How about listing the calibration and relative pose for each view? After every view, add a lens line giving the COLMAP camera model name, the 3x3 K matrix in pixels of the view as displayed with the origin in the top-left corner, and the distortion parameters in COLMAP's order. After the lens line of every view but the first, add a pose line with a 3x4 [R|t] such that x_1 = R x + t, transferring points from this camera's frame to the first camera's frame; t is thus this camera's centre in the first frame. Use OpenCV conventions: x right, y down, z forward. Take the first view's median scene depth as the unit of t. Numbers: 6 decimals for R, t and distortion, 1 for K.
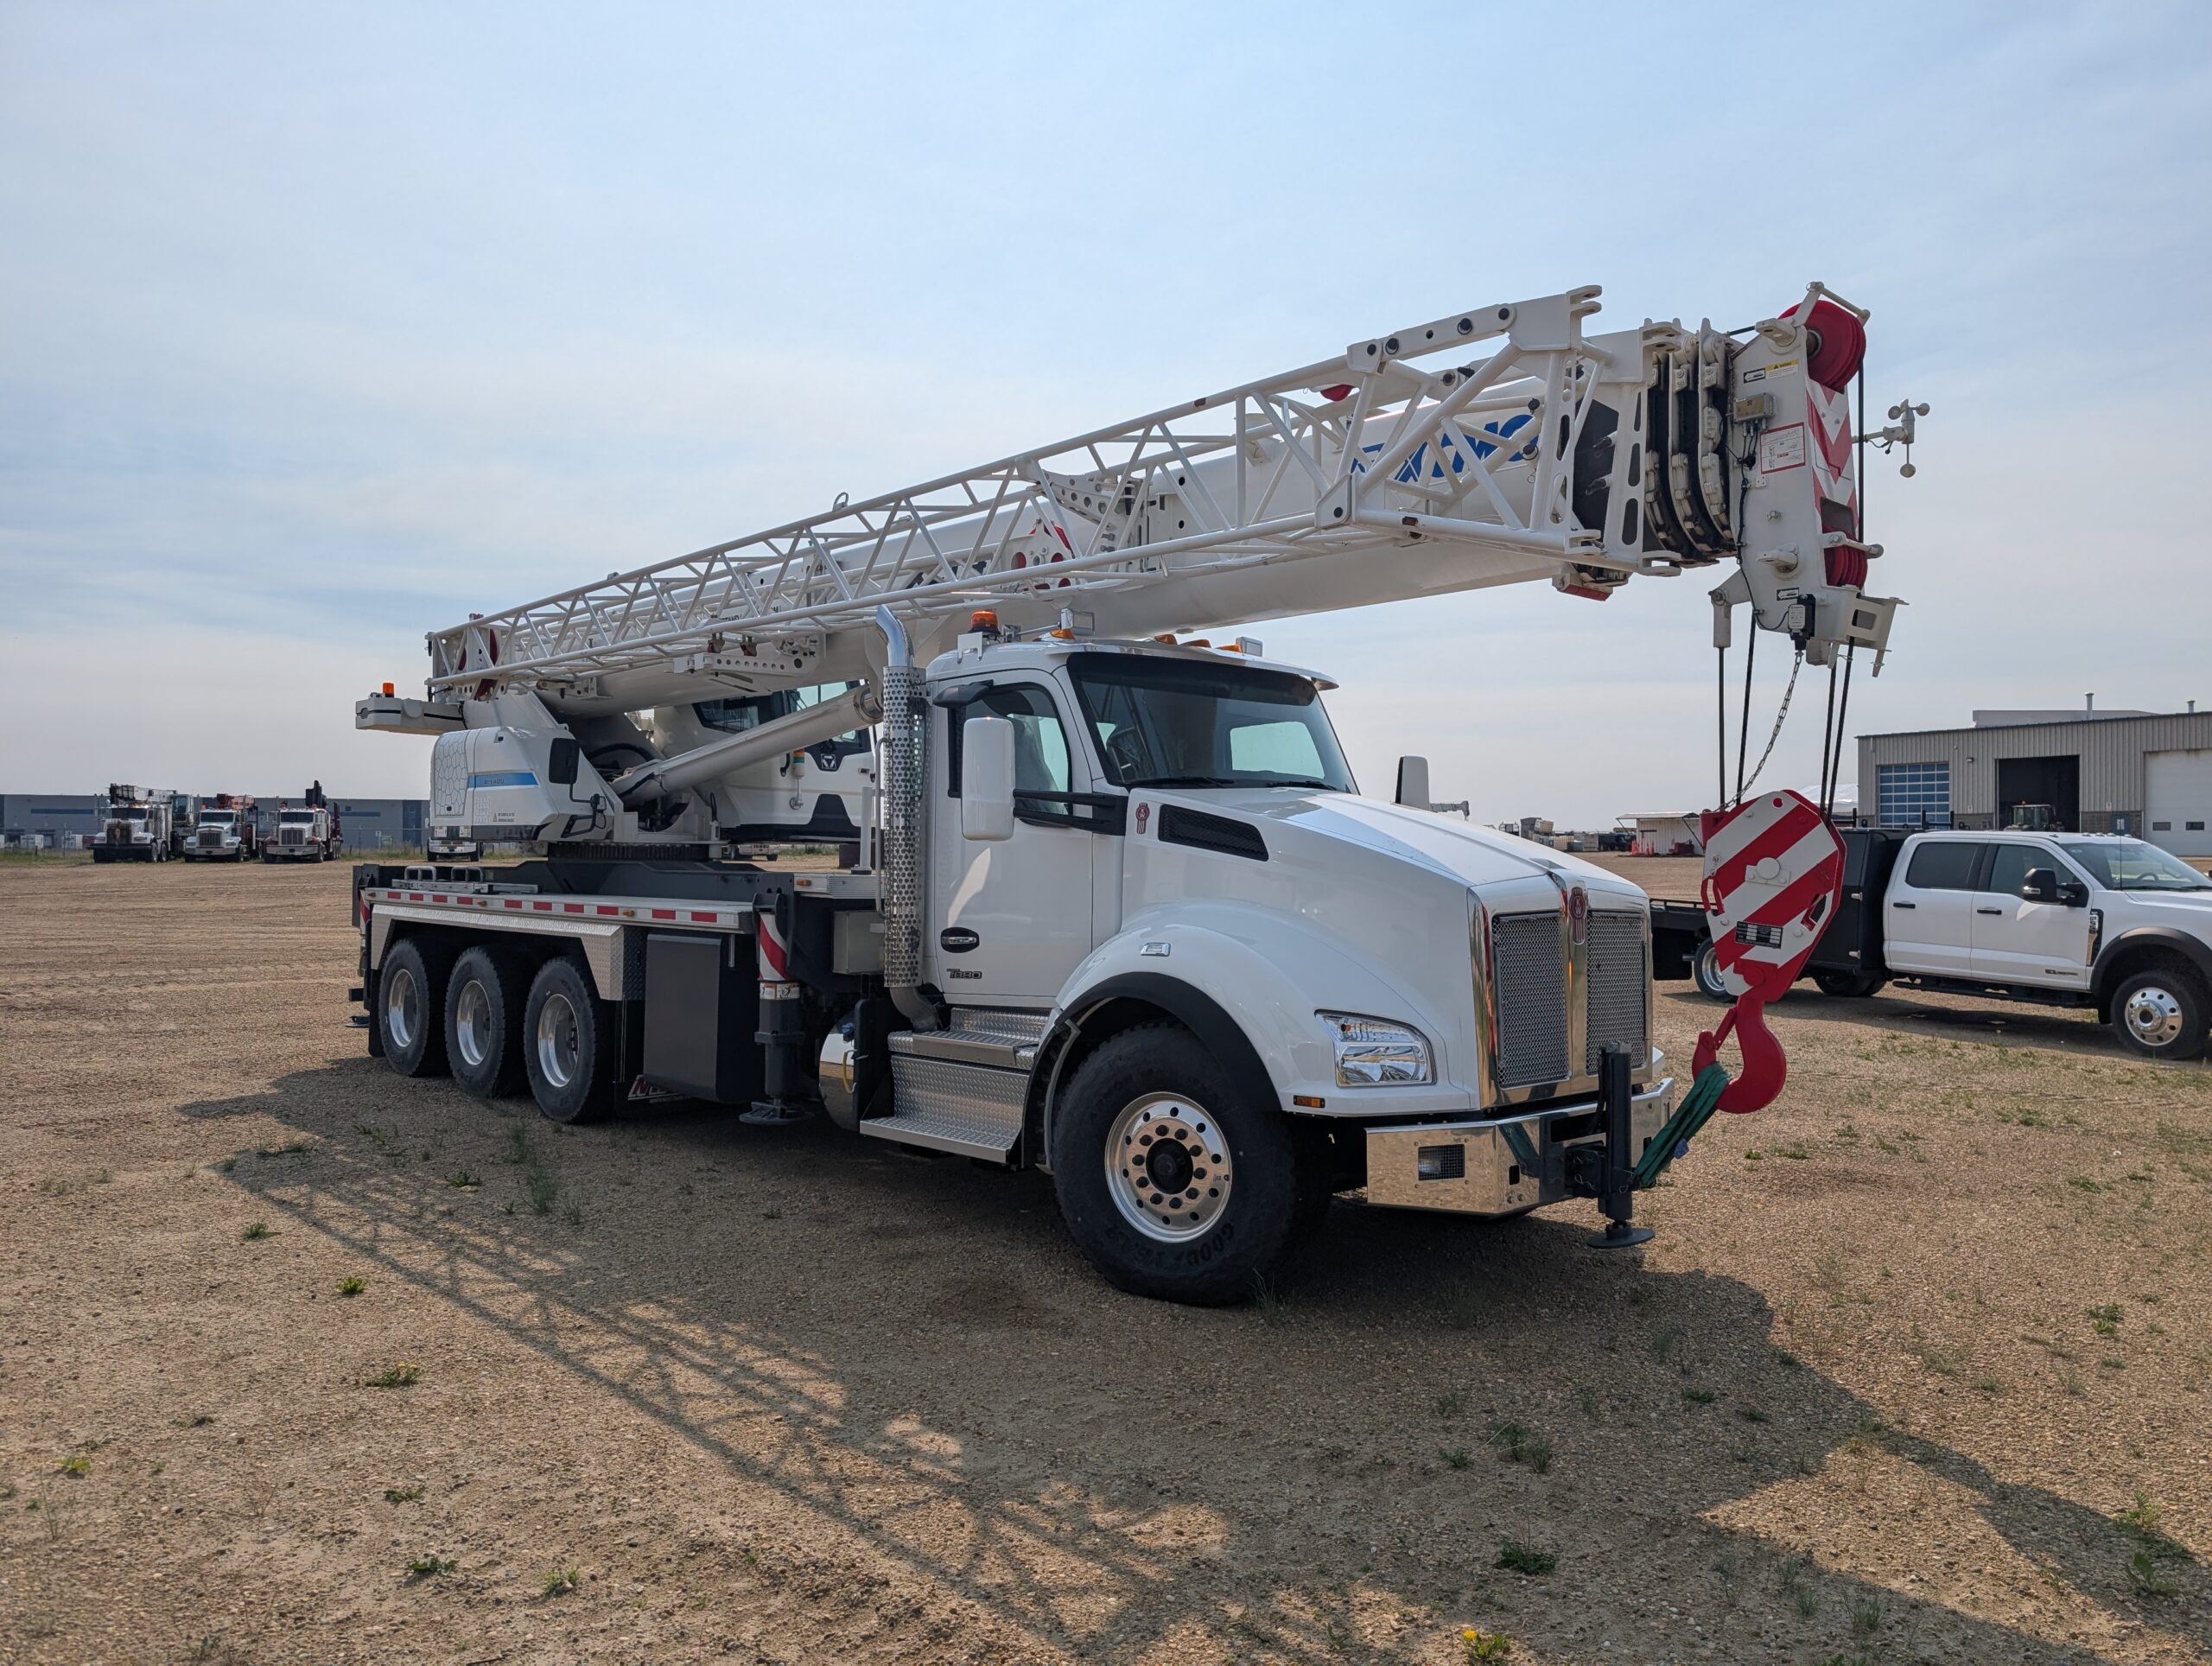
lens RADIAL K [[1593.4, 0, 1087.2], [0, 1593.4, 844.8], [0, 0, 1]] dist [0.057113, -0.055174]
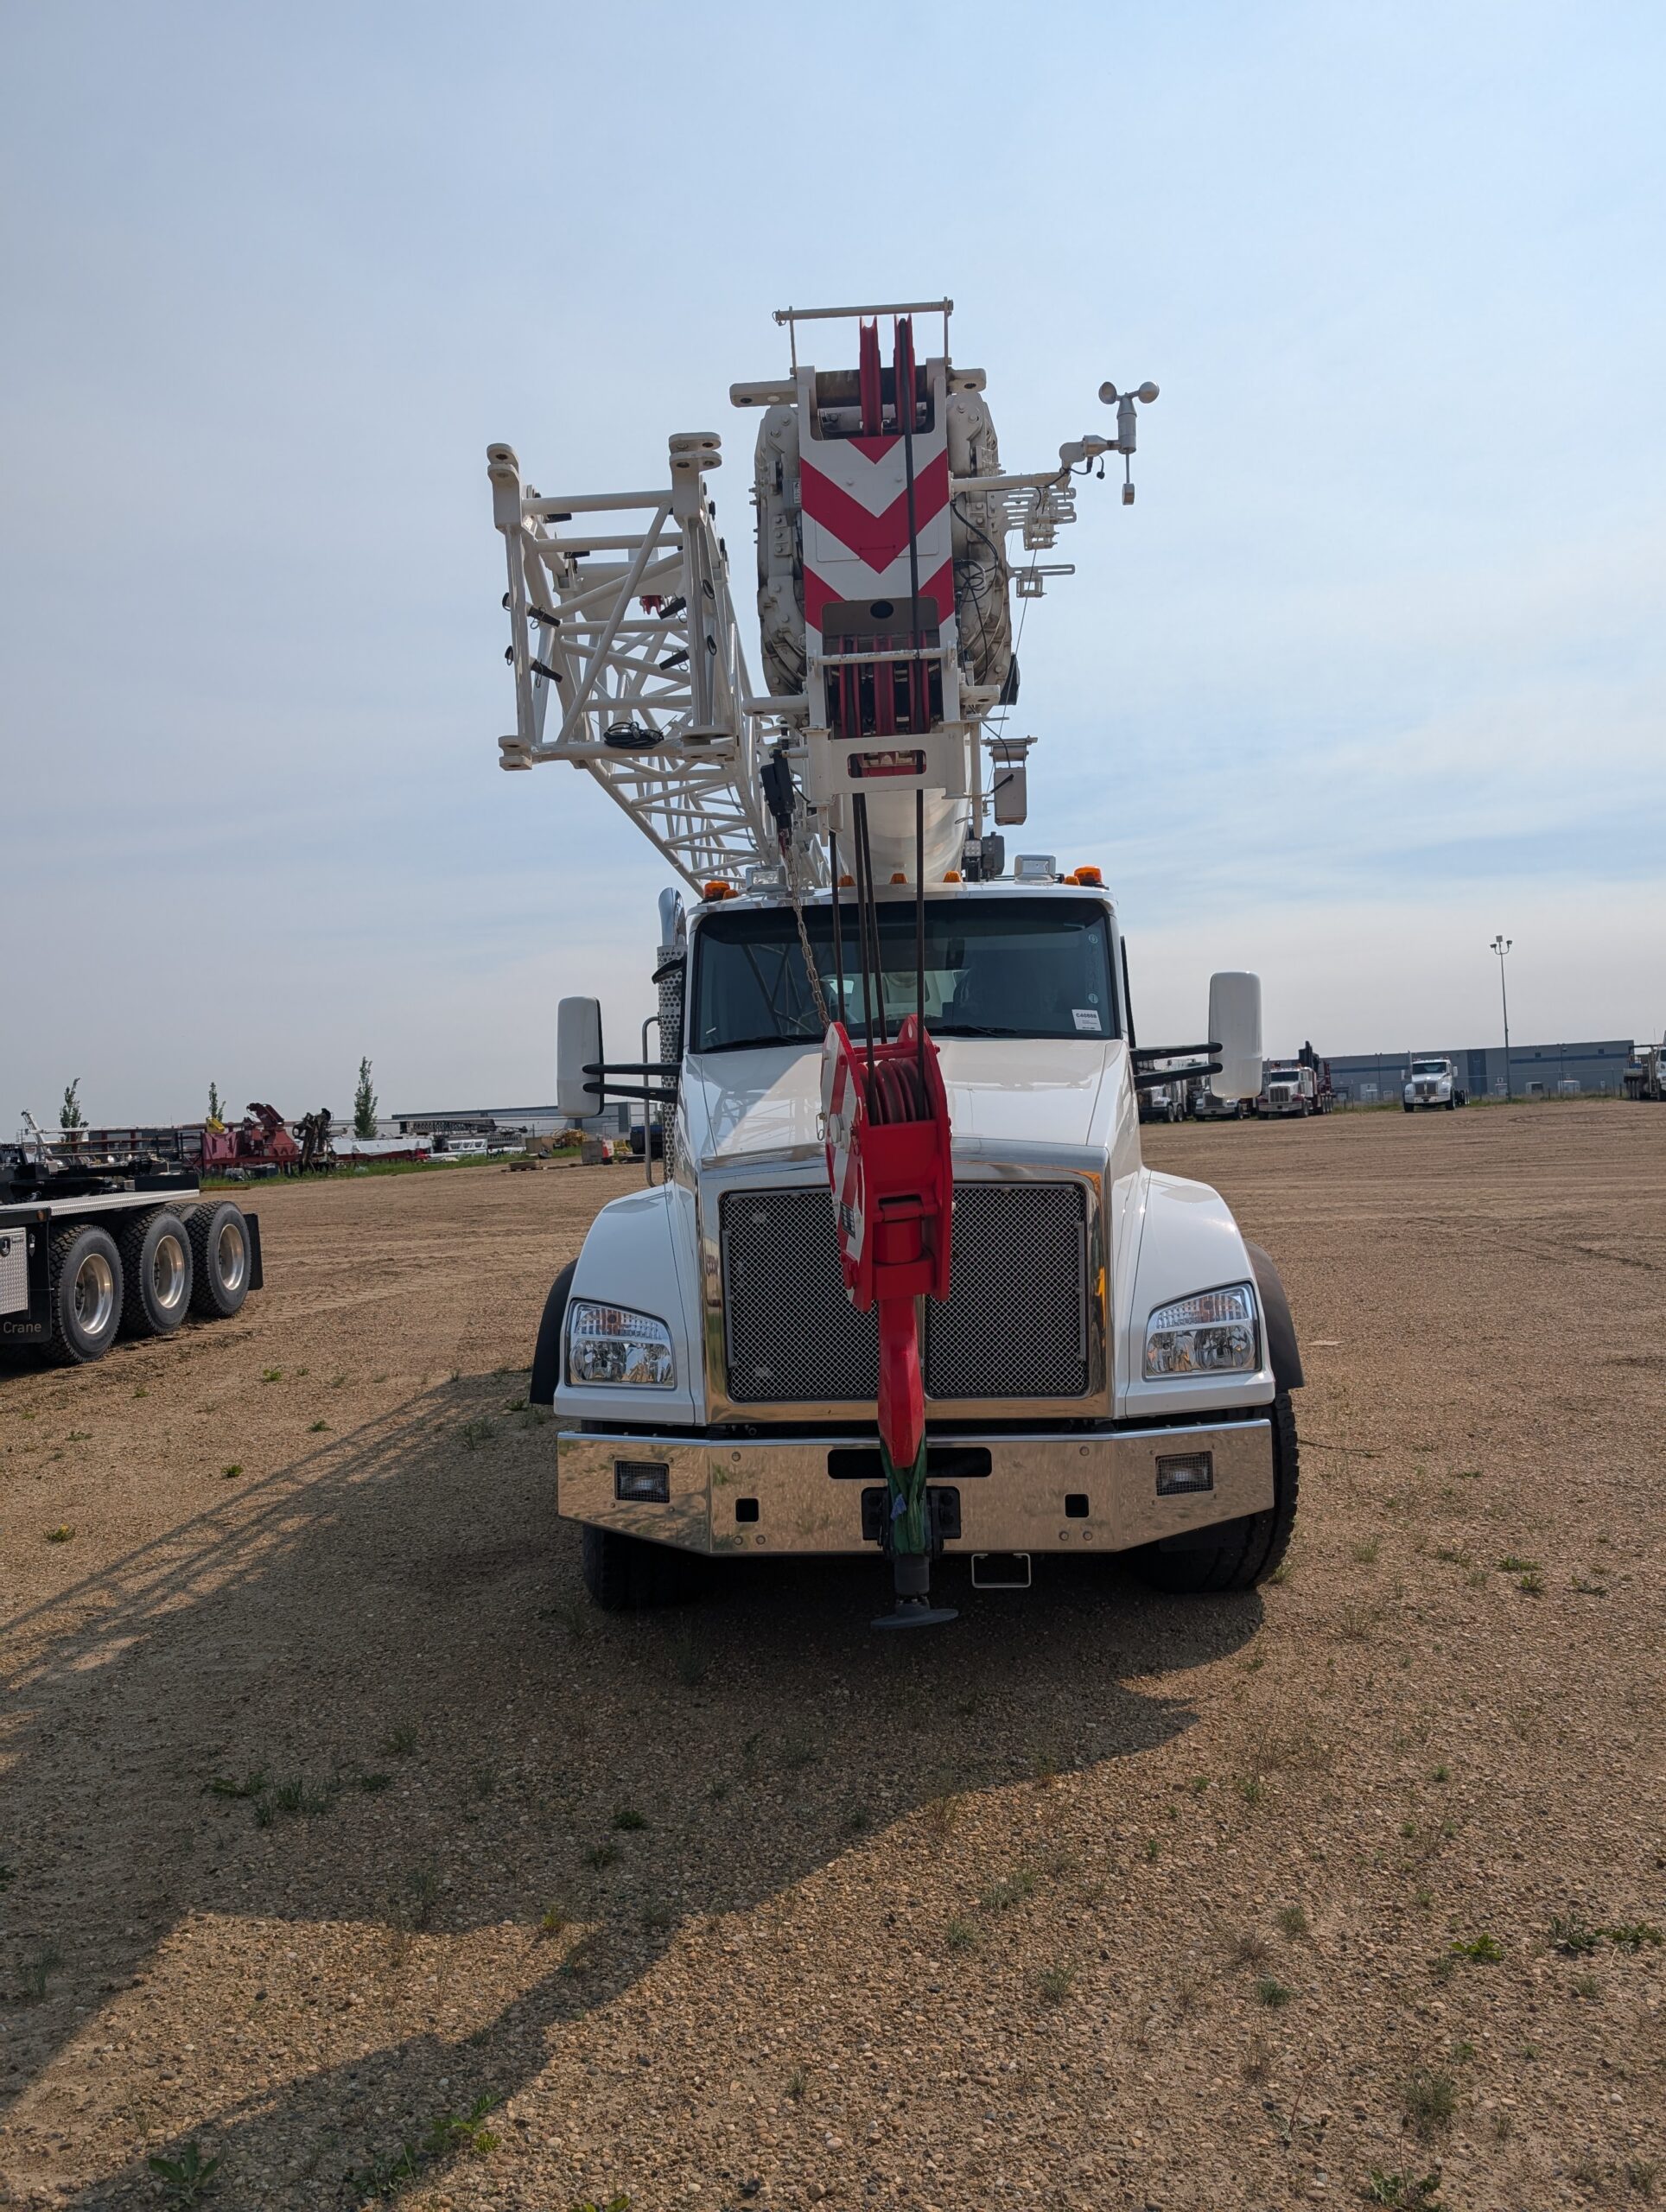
lens RADIAL K [[1566.7, 0, 808.9], [0, 1566.7, 1099.4], [0, 0, 1]] dist [0.049129, -0.052791]
pose [[0.687240, -0.044504, -0.725066, 0.936350], [0.047183, 0.998749, -0.016581, 0.012109], [0.724896, -0.022816, 0.688480, 0.510165]]
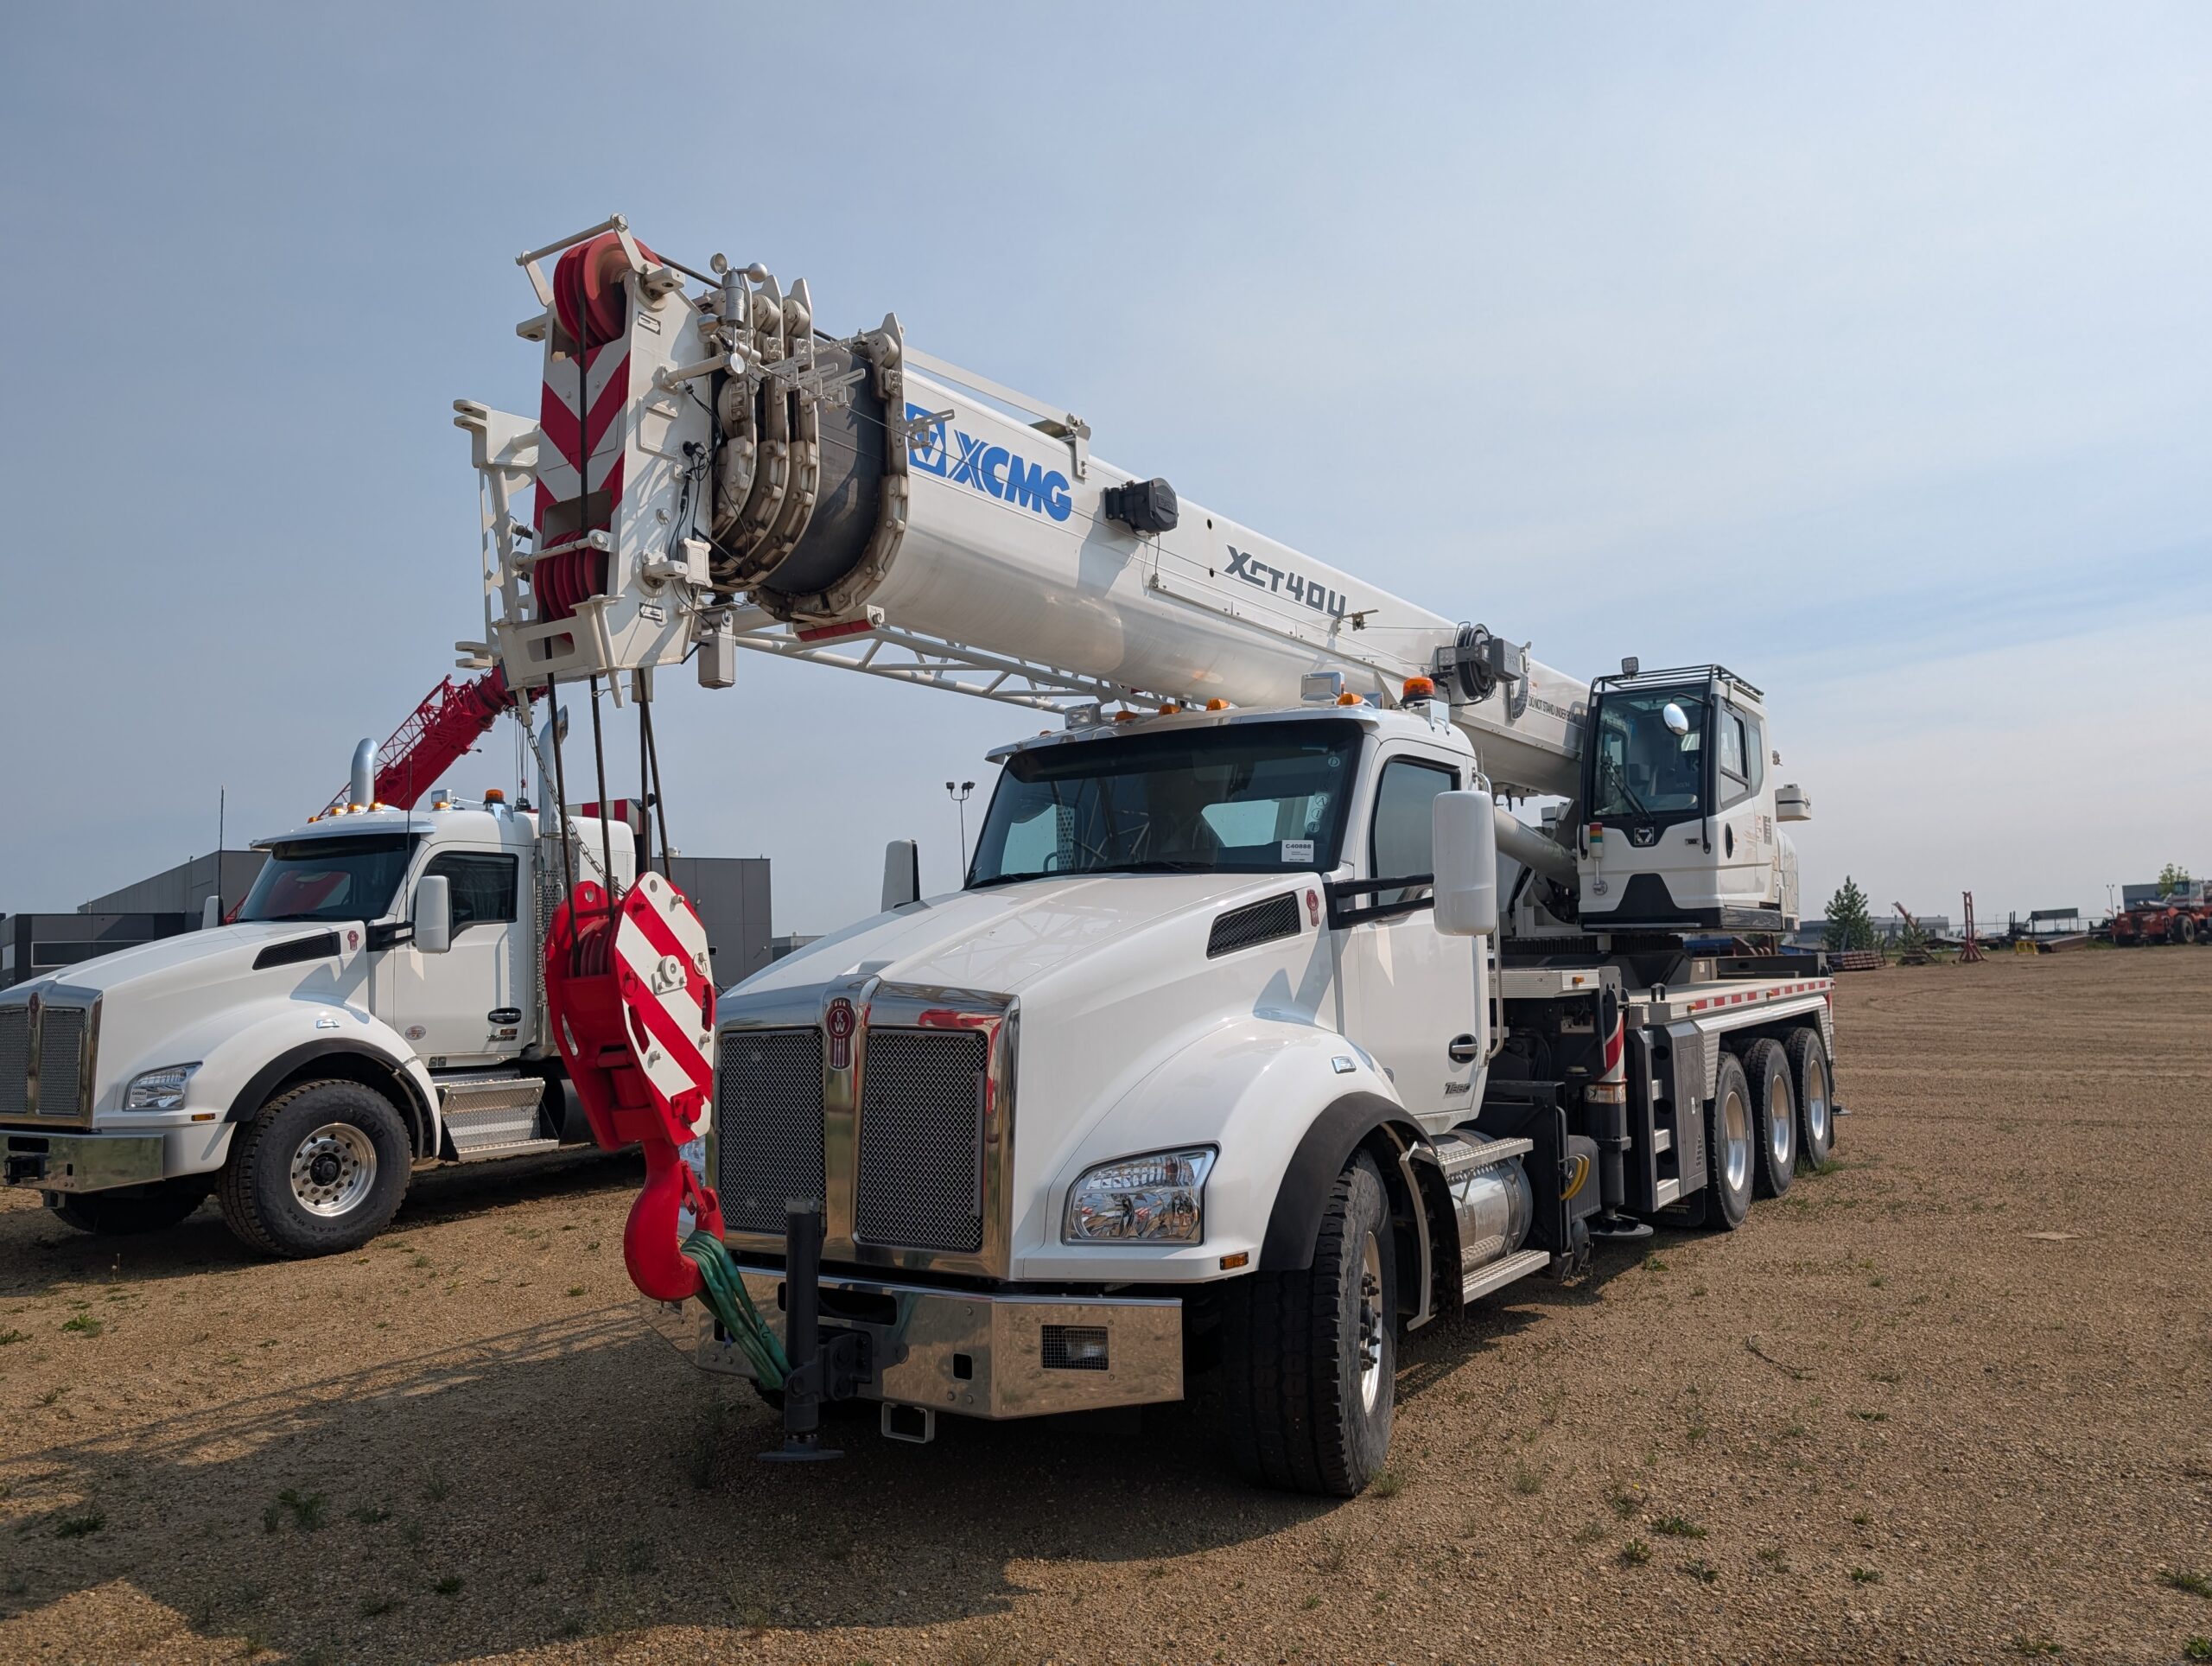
lens RADIAL K [[1566.7, 0, 1093.1], [0, 1566.7, 864.3], [0, 0, 1]] dist [0.049129, -0.052791]
pose [[0.235790, -0.078104, -0.968660, 1.243579], [0.041369, 0.996668, -0.070292, 0.022286], [0.970923, -0.023498, 0.238236, 1.066828]]
